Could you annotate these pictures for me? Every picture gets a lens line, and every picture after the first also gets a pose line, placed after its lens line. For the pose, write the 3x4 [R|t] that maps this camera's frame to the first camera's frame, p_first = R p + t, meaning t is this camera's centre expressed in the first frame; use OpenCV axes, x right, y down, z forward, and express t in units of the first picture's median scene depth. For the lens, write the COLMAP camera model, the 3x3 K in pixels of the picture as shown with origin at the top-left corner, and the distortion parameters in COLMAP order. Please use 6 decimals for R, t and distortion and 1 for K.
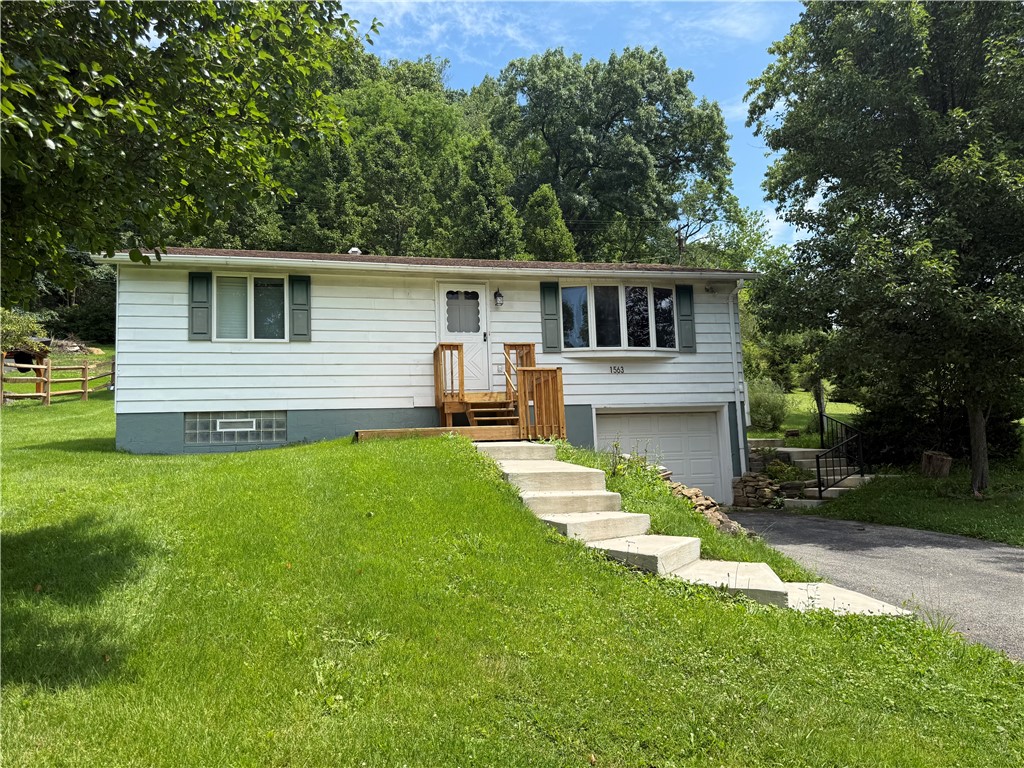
lens RADIAL K [[710.3, 0, 514.9], [0, 710.3, 385.6], [0, 0, 1]] dist [-0.003569, -0.005626]
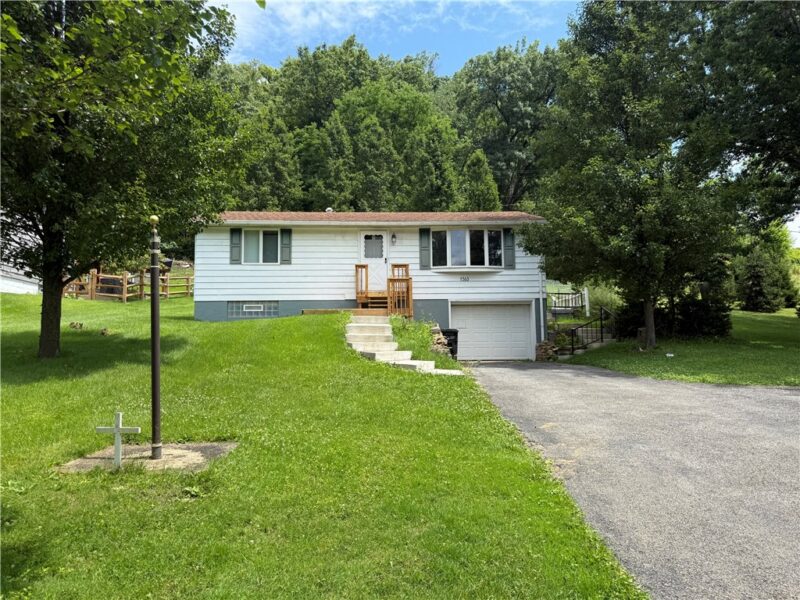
lens RADIAL K [[555.0, 0, 398.3], [0, 555.0, 297.6], [0, 0, 1]] dist [-0.003569, -0.005626]
pose [[0.978453, 0.006909, -0.206355, 0.267465], [-0.004257, 0.999903, 0.013291, 0.005573], [0.206427, -0.012126, 0.978387, -0.343374]]
